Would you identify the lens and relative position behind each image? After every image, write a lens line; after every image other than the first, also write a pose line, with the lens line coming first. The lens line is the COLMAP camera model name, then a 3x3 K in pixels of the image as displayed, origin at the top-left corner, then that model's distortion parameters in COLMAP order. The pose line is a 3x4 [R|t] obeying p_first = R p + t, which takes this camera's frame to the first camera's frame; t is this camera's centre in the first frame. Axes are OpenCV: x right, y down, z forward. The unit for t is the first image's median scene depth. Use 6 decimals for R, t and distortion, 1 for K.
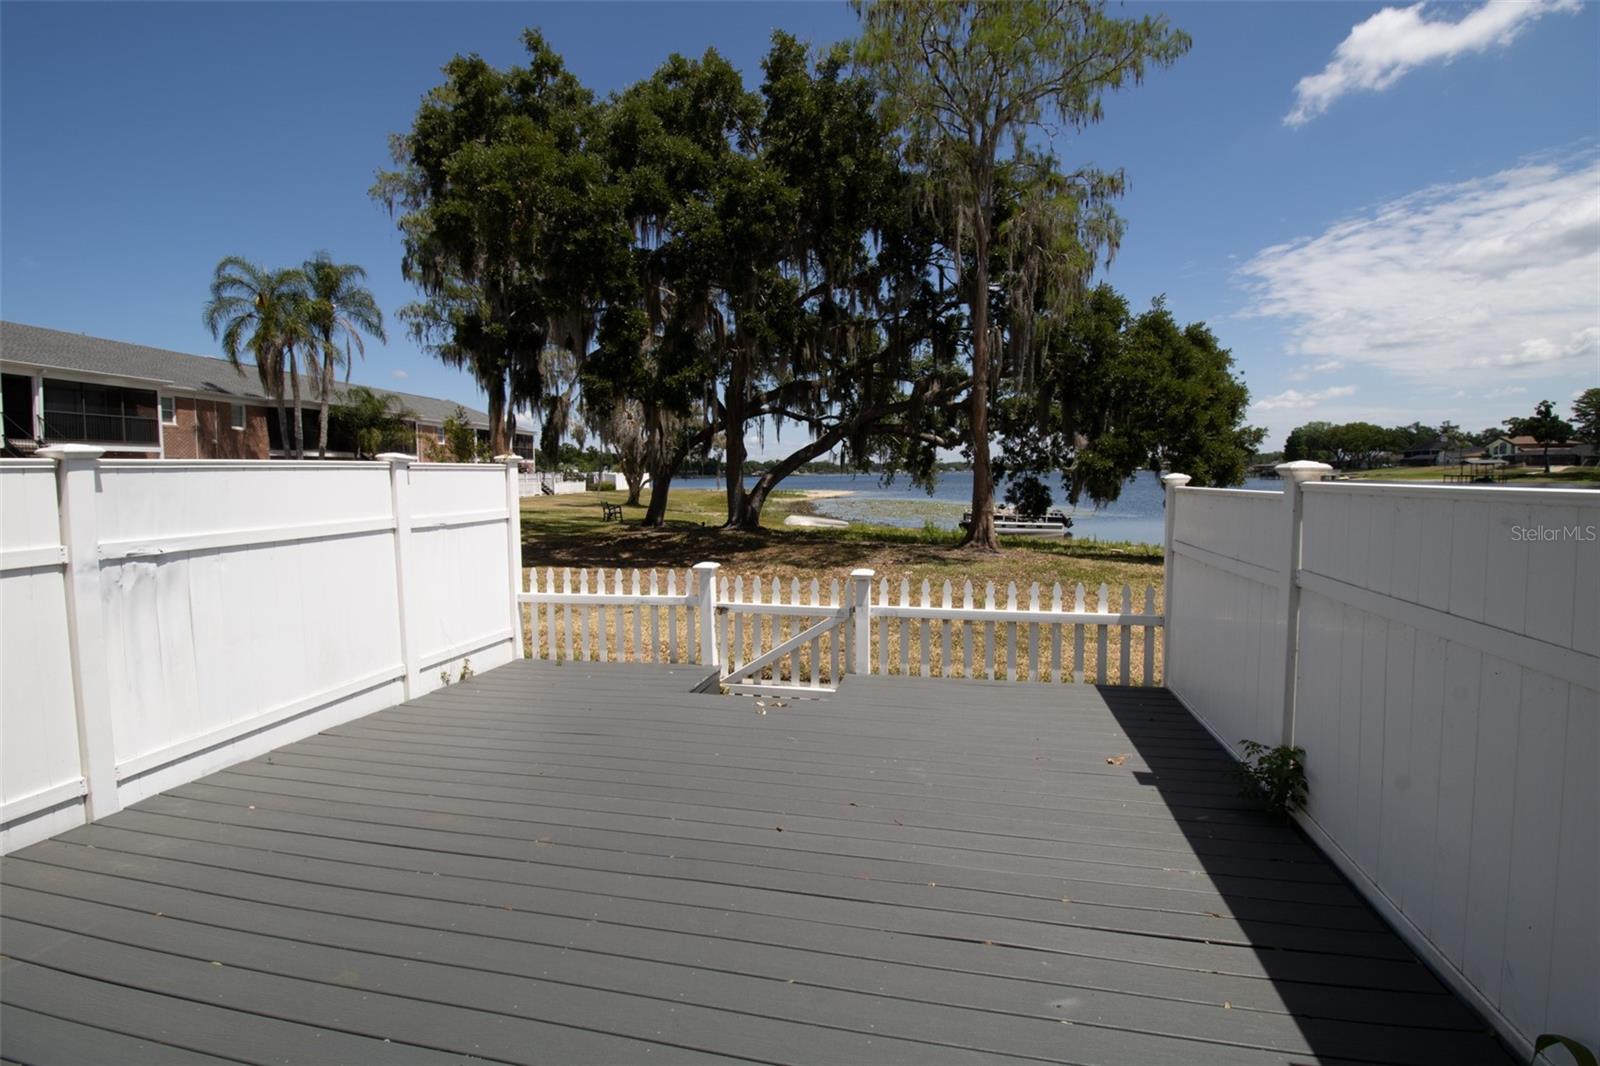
lens RADIAL K [[742.0, 0, 809.0], [0, 742.0, 530.4], [0, 0, 1]] dist [-0.031040, -0.000625]
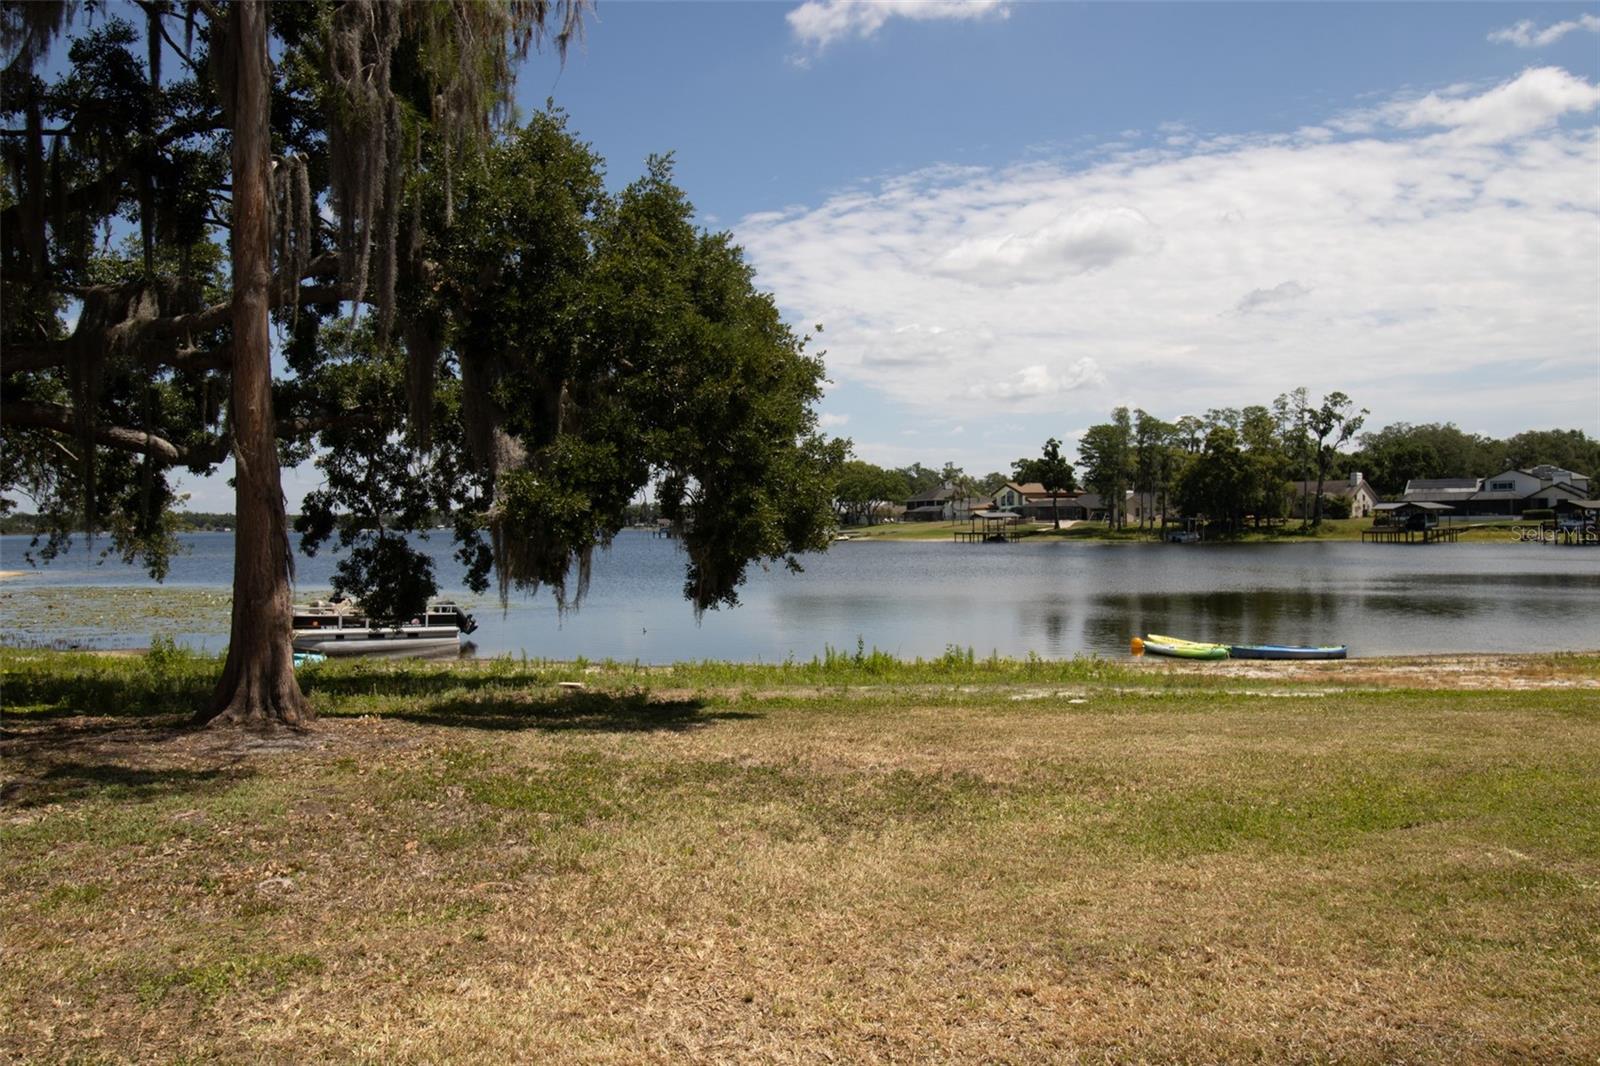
lens RADIAL K [[1252.8, 0, 808.8], [0, 1252.8, 498.0], [0, 0, 1]] dist [0.010959, 0.005504]
pose [[0.819589, 0.015232, 0.572749, 0.058005], [0.044662, 0.994906, -0.090369, -0.012559], [-0.571208, 0.099646, 0.814734, 0.190568]]
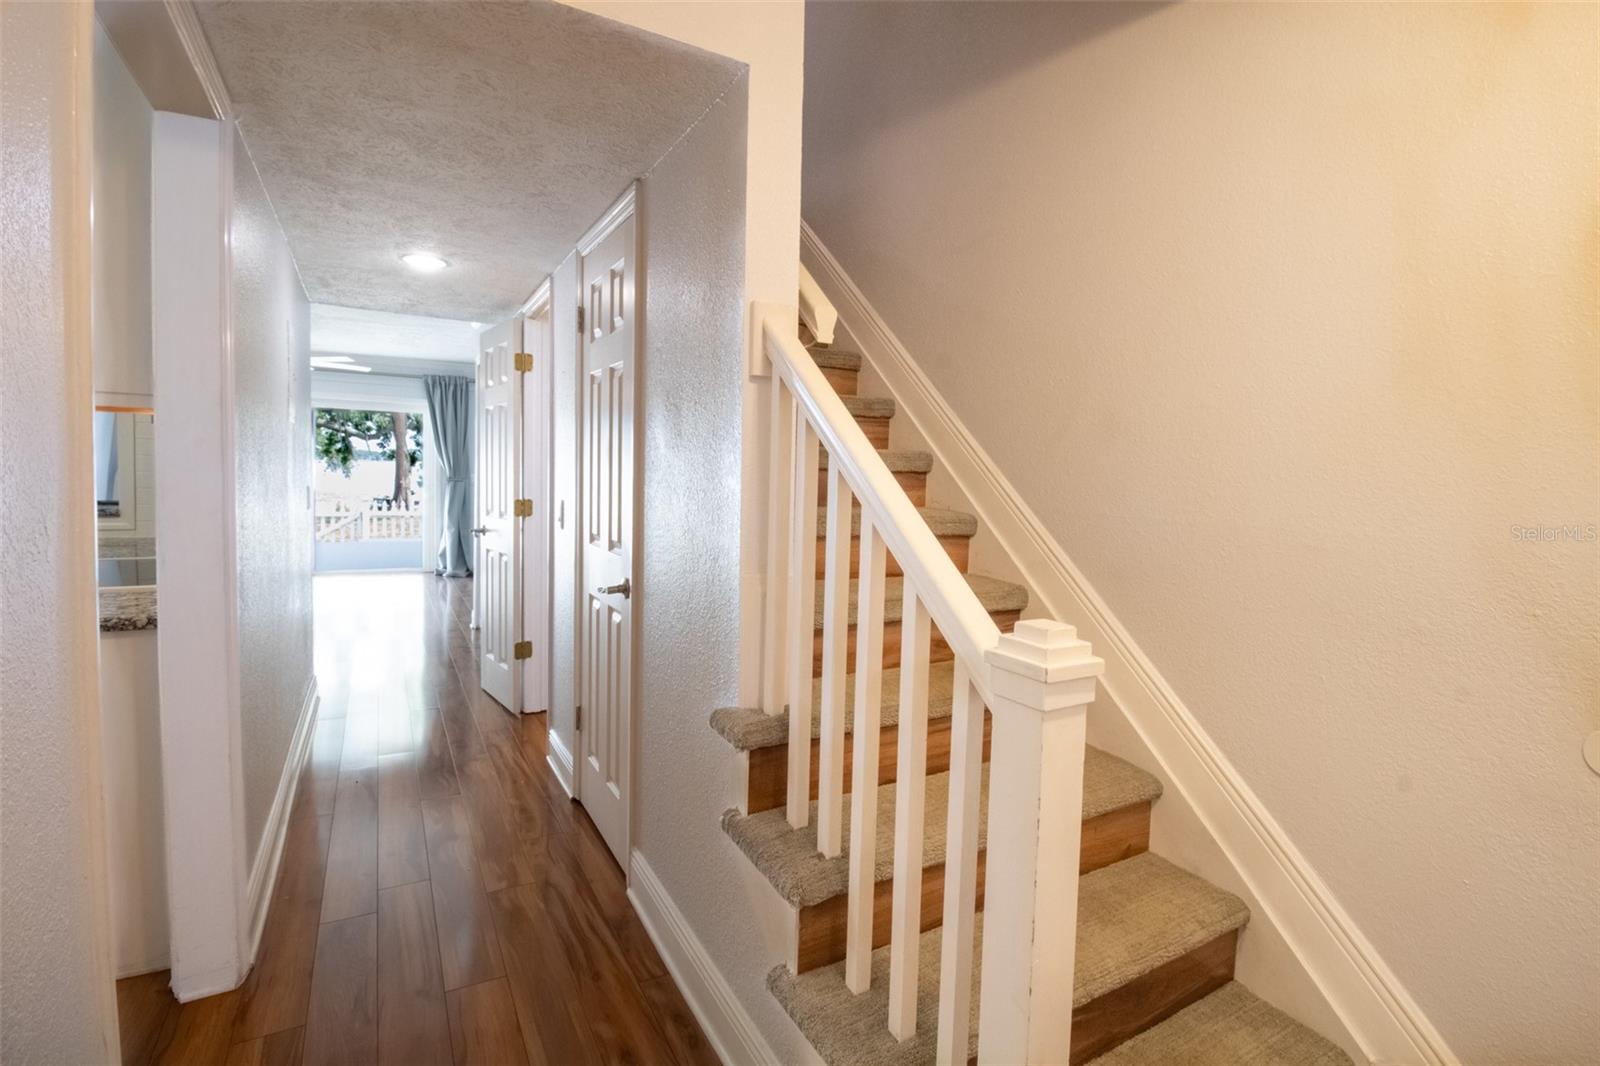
lens RADIAL K [[742.0, 0, 803.3], [0, 742.0, 530.5], [0, 0, 1]] dist [-0.031040, -0.000625]
pose [[0.728167, -0.022378, 0.685034, -0.112170], [0.016138, 0.999750, 0.015504, 0.028876], [-0.685210, -0.000235, 0.728346, -0.349125]]
